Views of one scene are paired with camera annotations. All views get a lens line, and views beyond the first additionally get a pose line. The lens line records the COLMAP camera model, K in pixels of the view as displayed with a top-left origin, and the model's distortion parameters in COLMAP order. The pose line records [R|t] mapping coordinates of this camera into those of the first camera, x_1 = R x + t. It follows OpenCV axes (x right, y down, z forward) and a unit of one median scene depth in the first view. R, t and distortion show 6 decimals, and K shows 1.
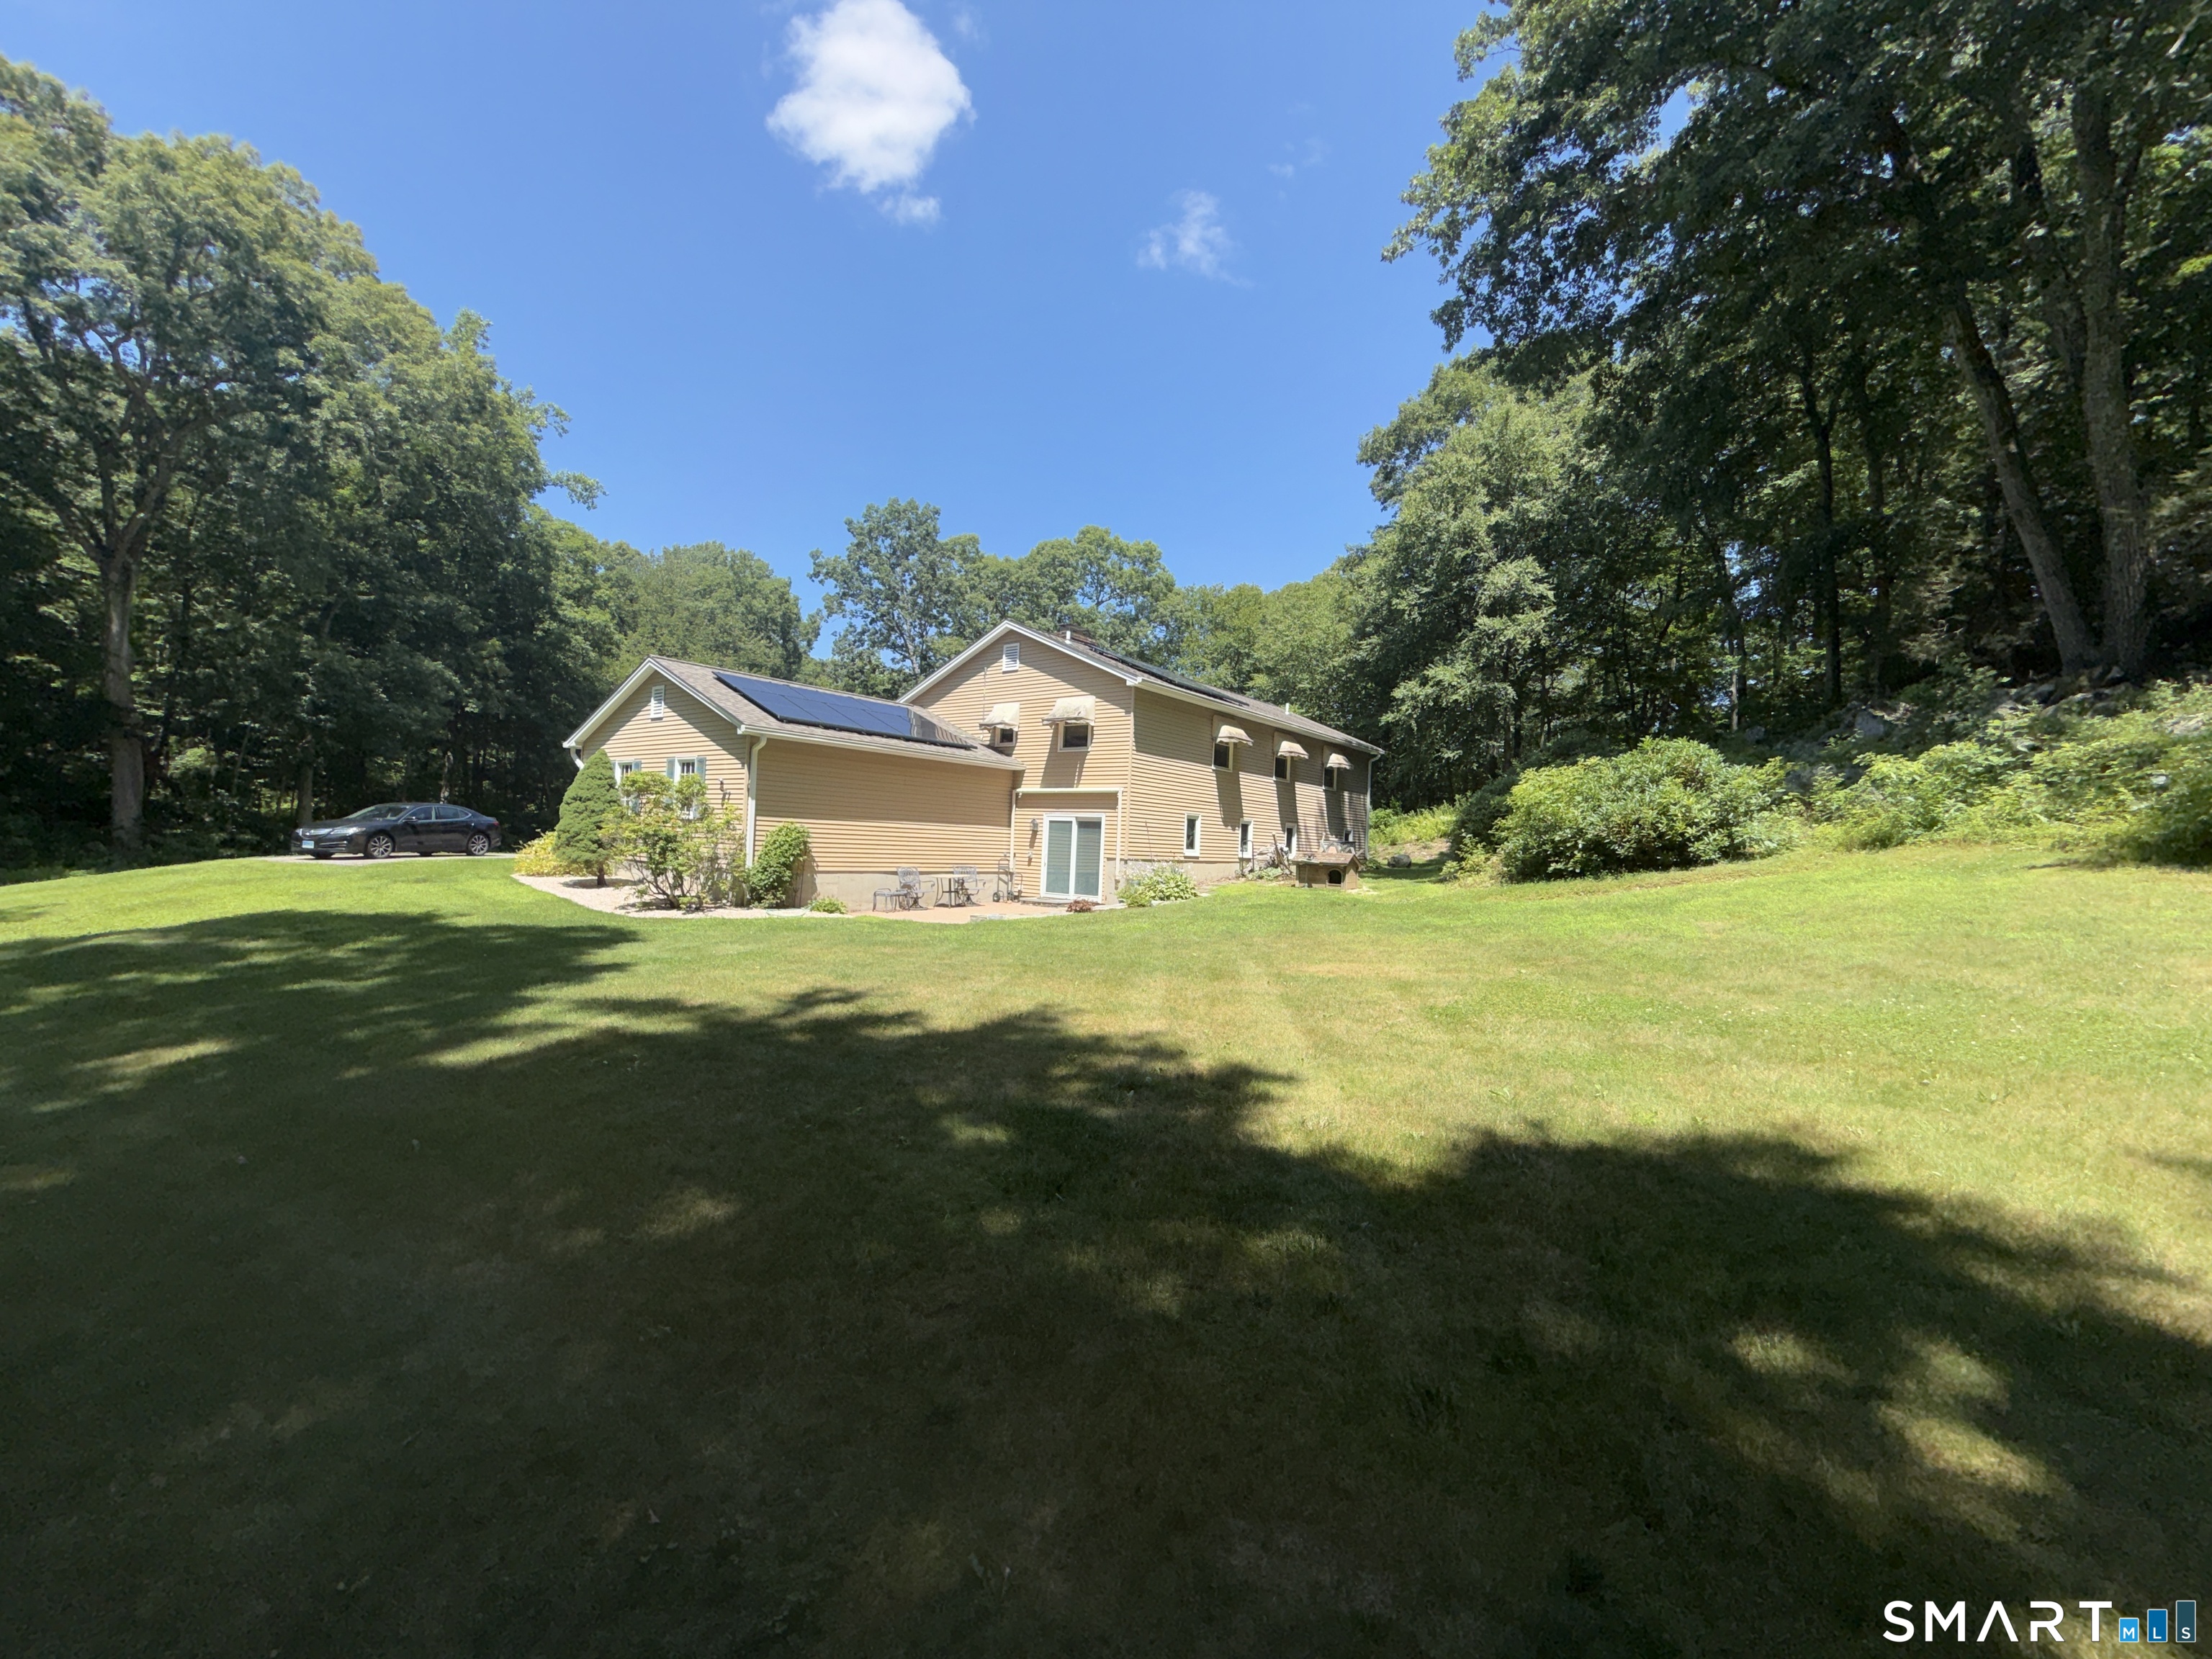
lens RADIAL K [[886.0, 0, 1102.6], [0, 886.0, 829.4], [0, 0, 1]] dist [0.000028, 0.000199]
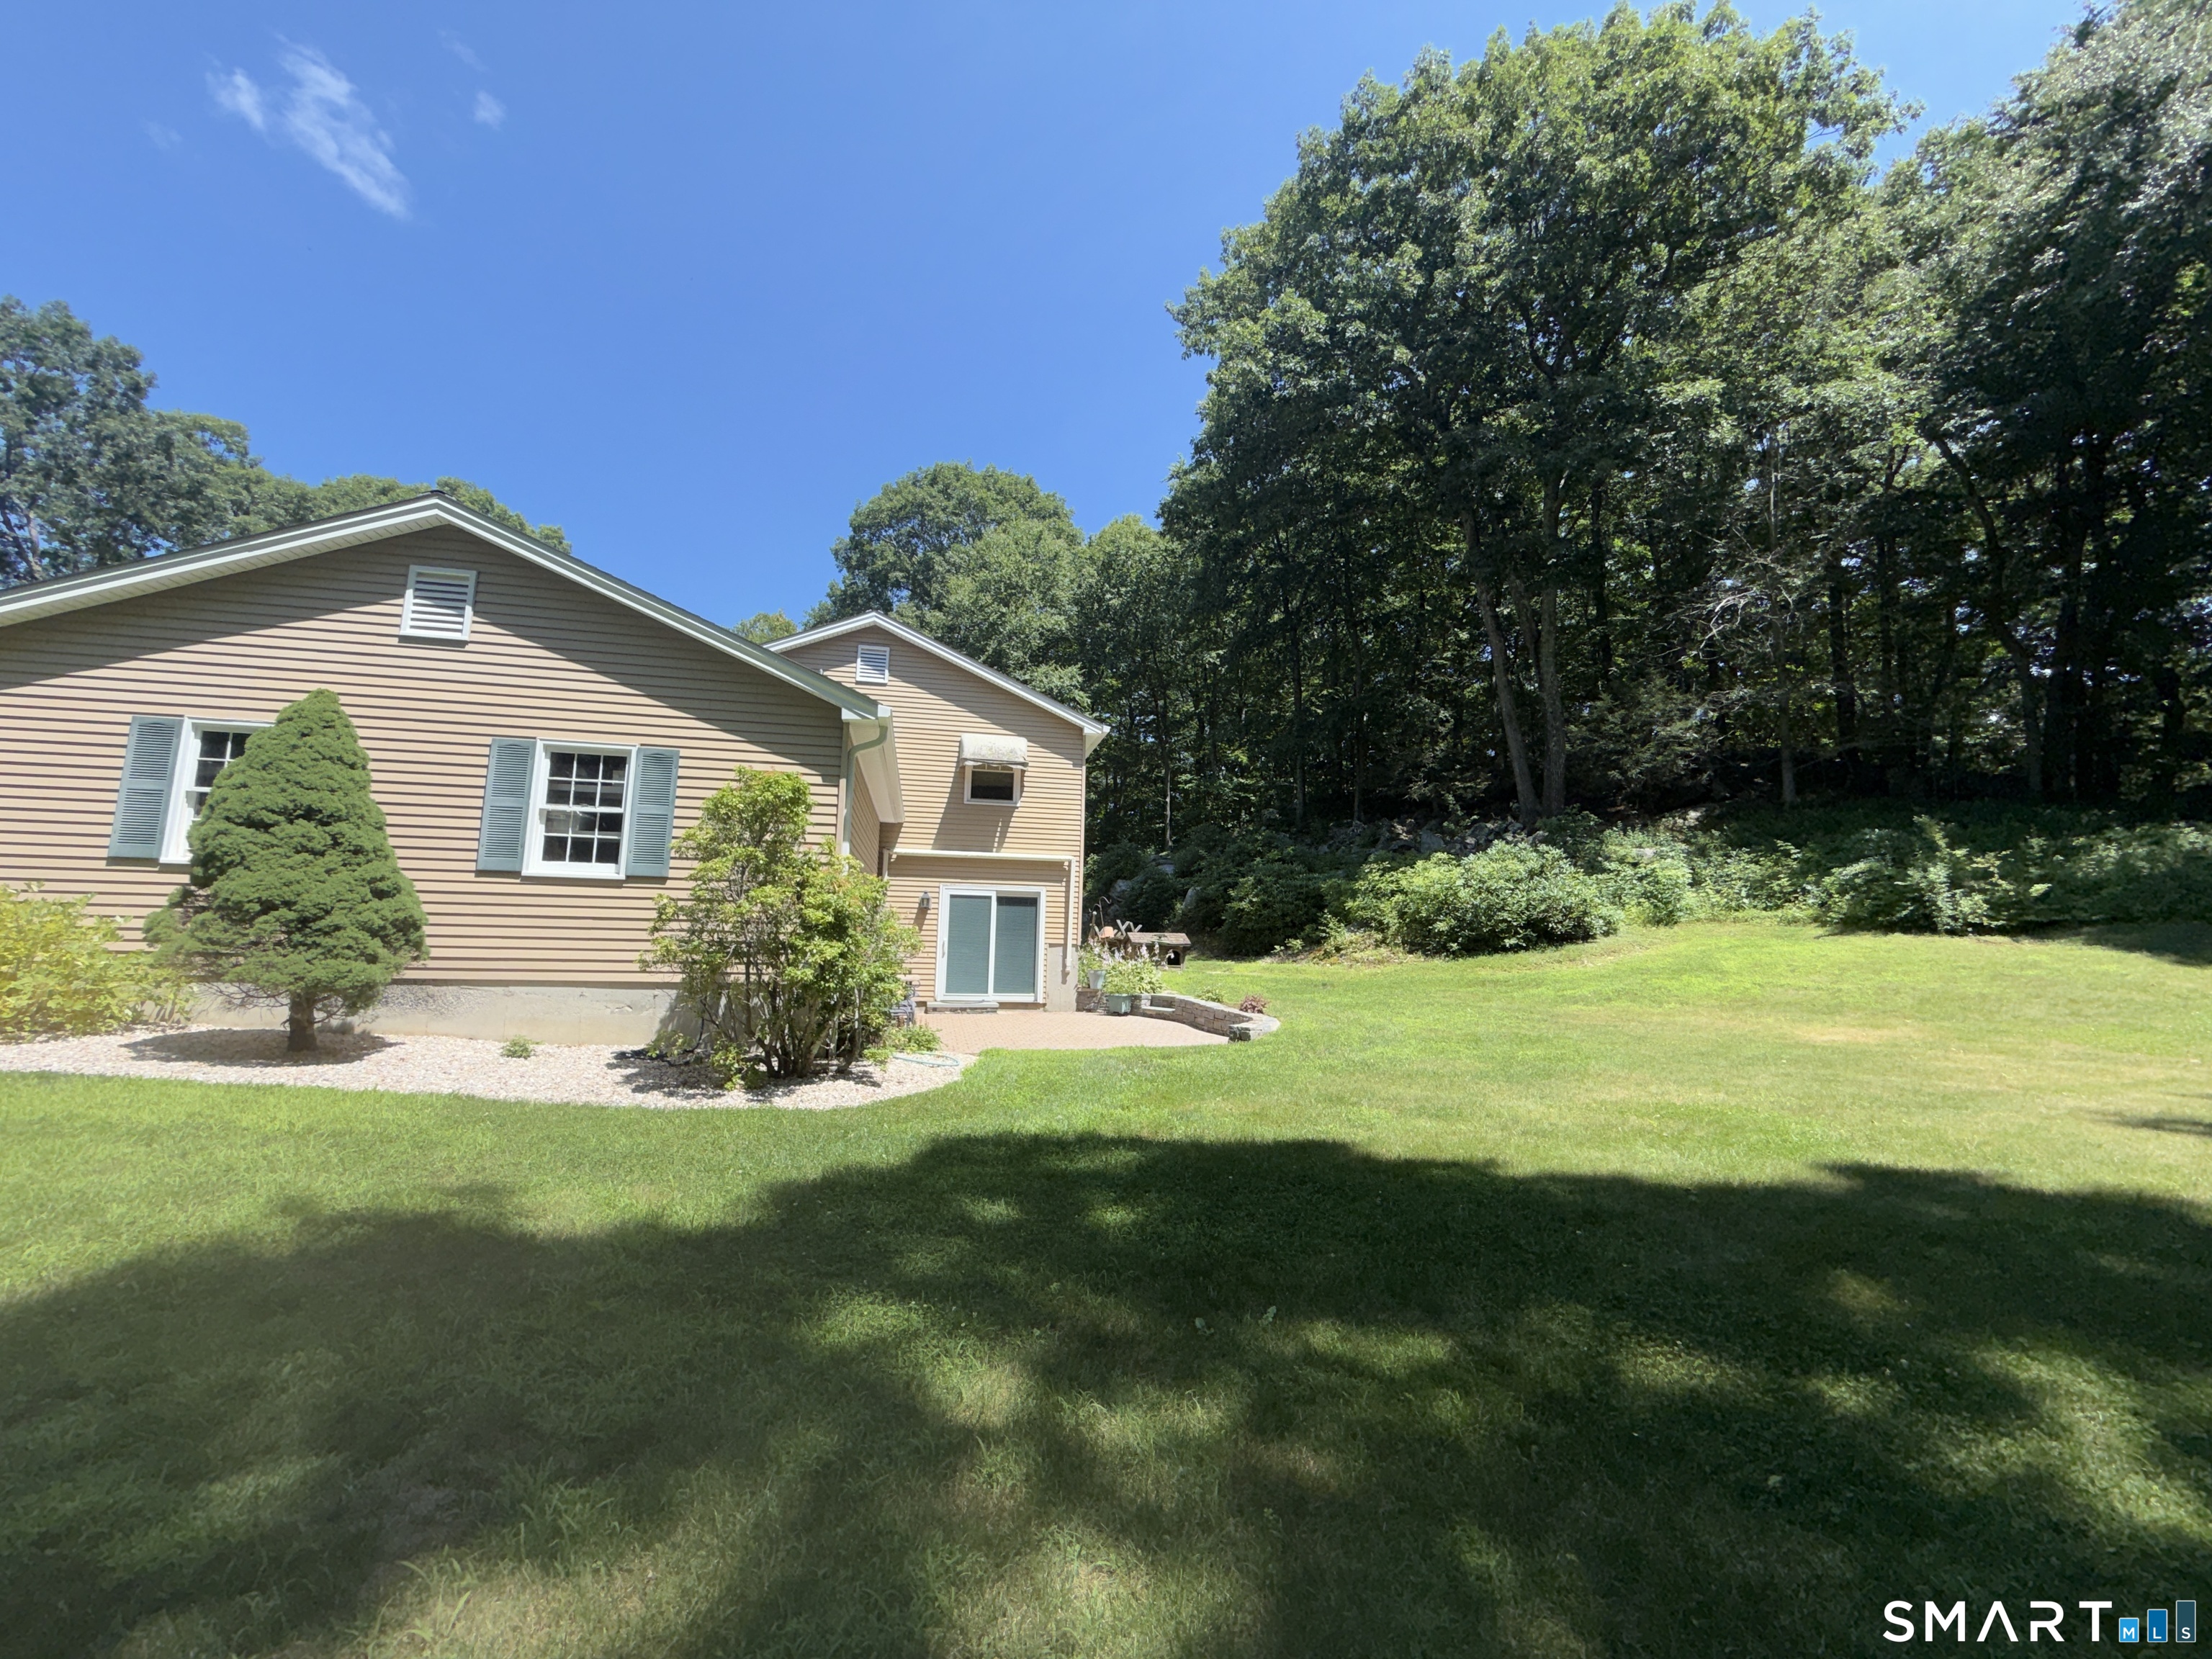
lens RADIAL K [[886.3, 0, 1100.5], [0, 886.3, 828.0], [0, 0, 1]] dist [0.001345, 0.000268]
pose [[0.650115, 0.074815, 0.756144, -0.548308], [-0.006749, 0.995670, -0.092712, 0.002144], [-0.759806, 0.055170, 0.647805, 0.434397]]
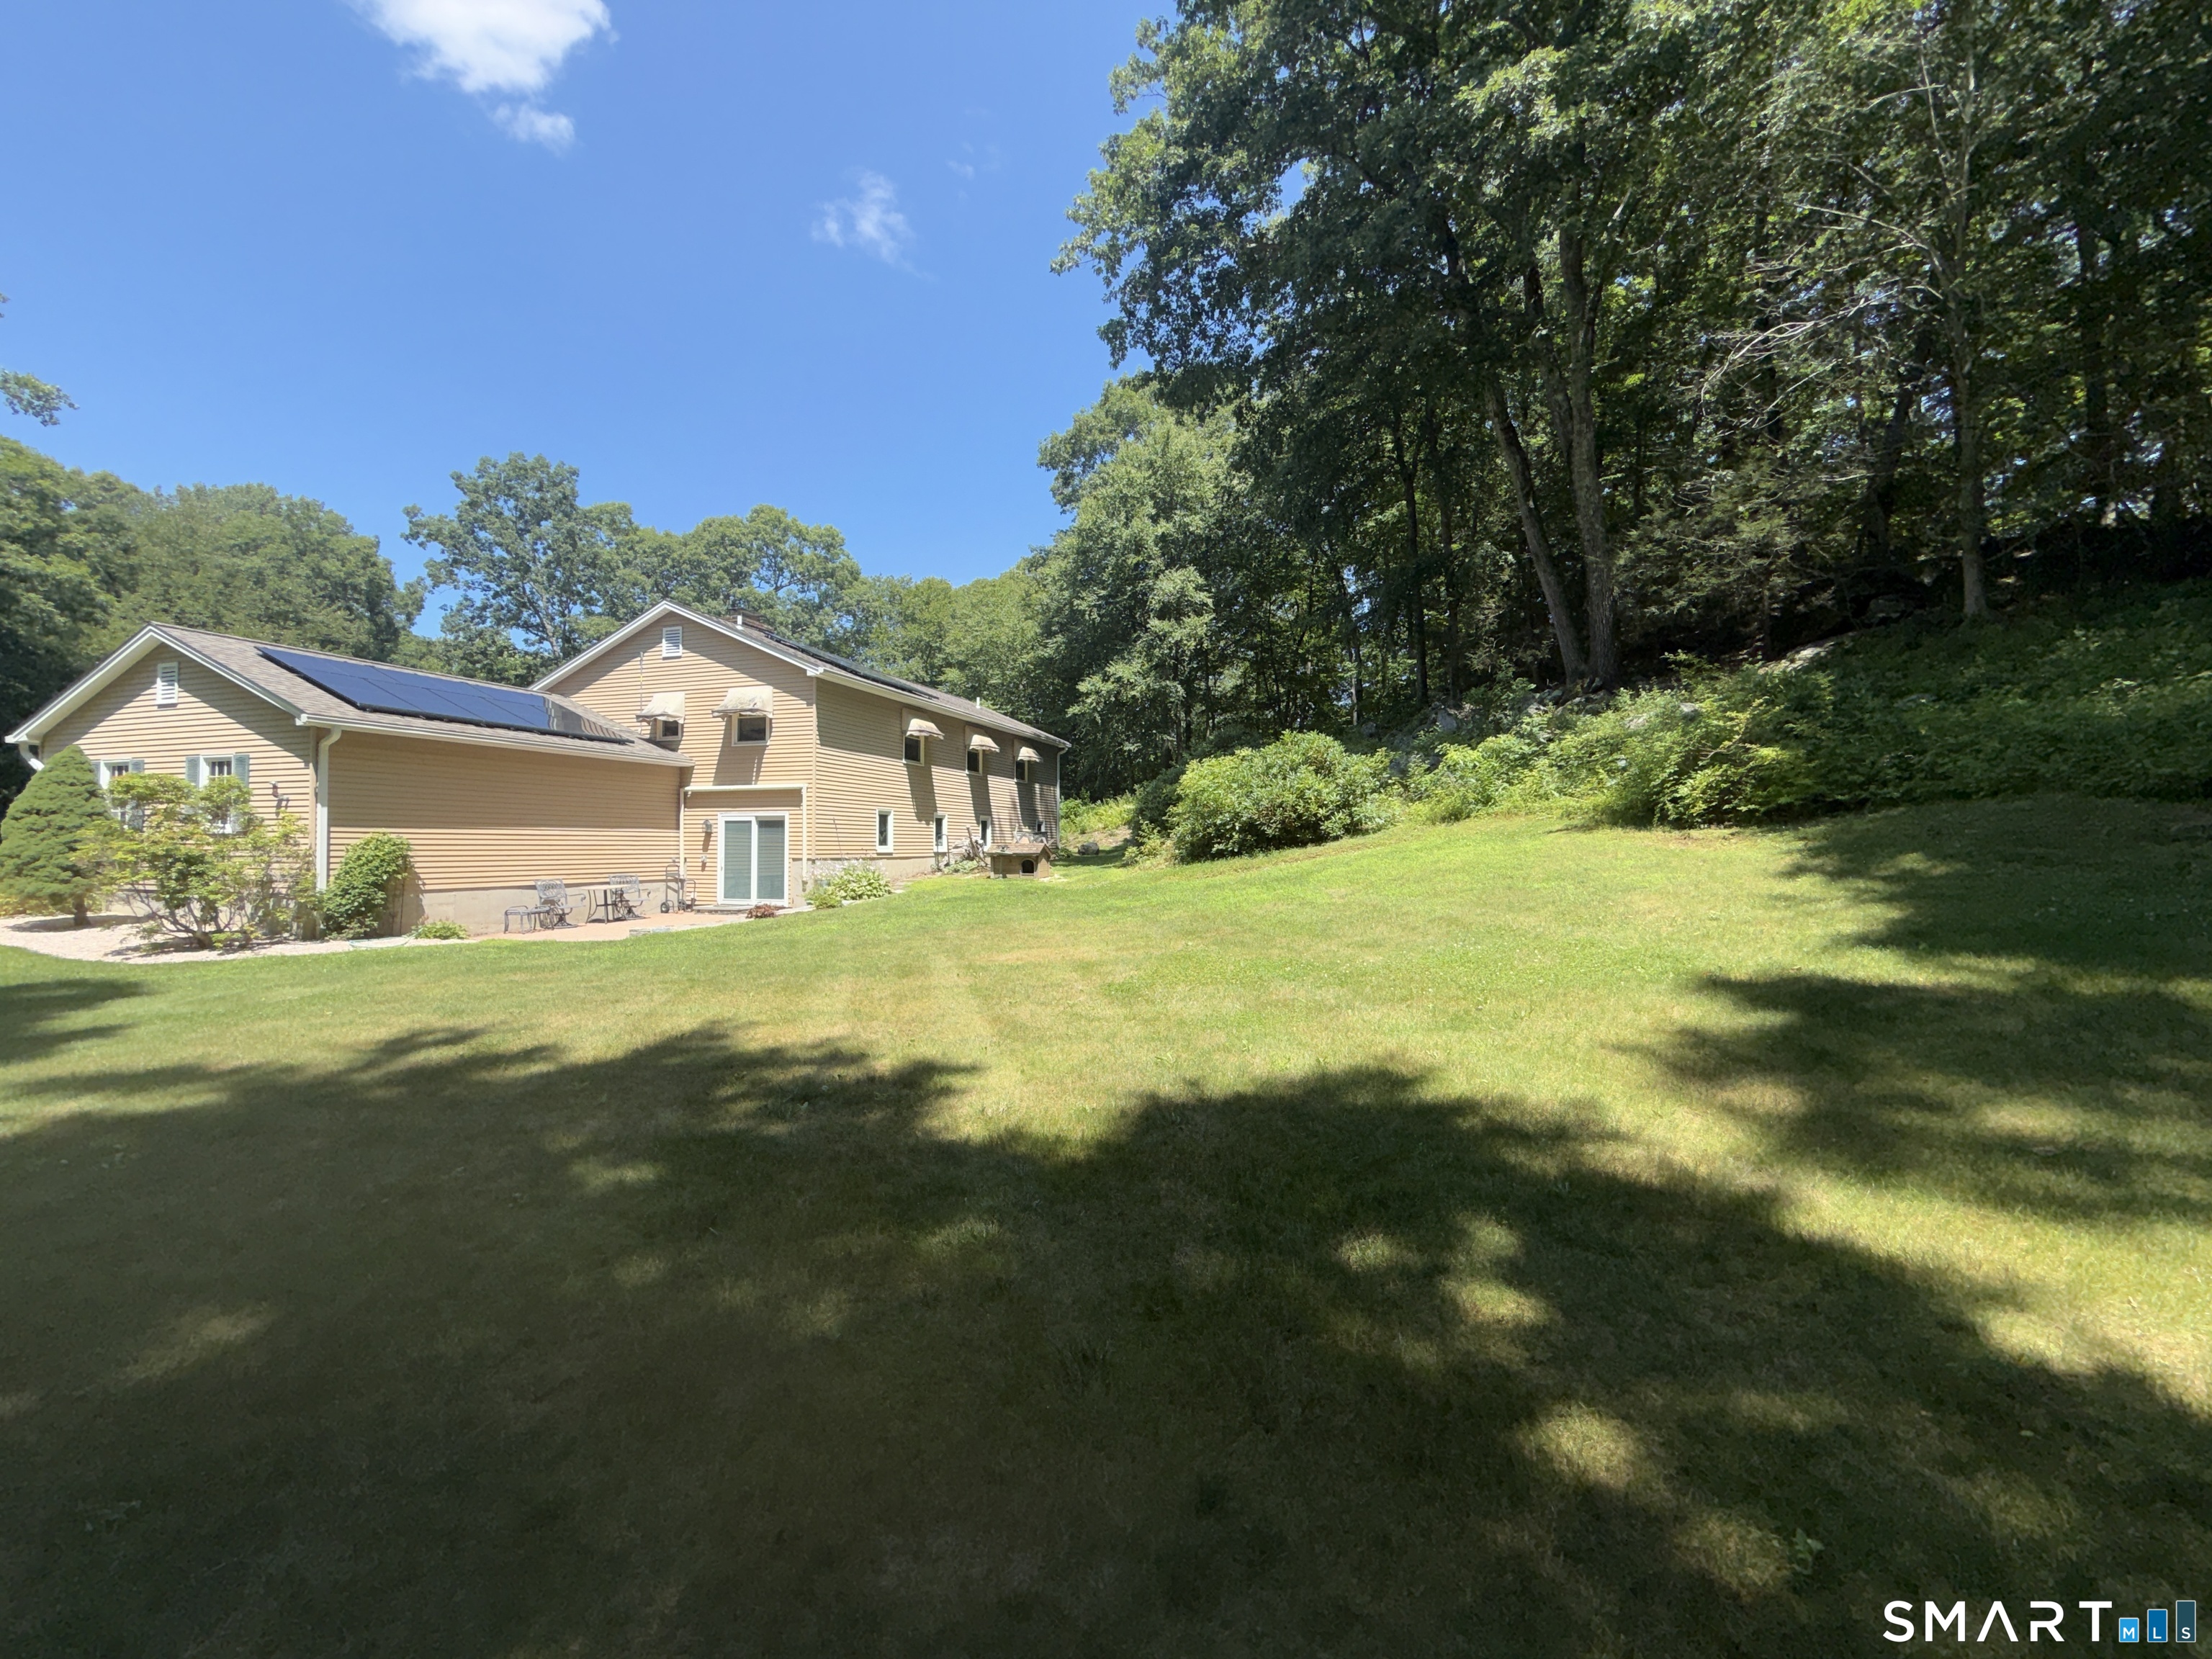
lens RADIAL K [[884.3, 0, 1102.8], [0, 884.3, 828.5], [0, 0, 1]] dist [0.001127, 0.000269]
pose [[0.943385, -0.035083, 0.329840, 0.007234], [0.033223, 0.999384, 0.011276, 0.000816], [-0.330032, 0.000321, 0.943970, 0.001587]]
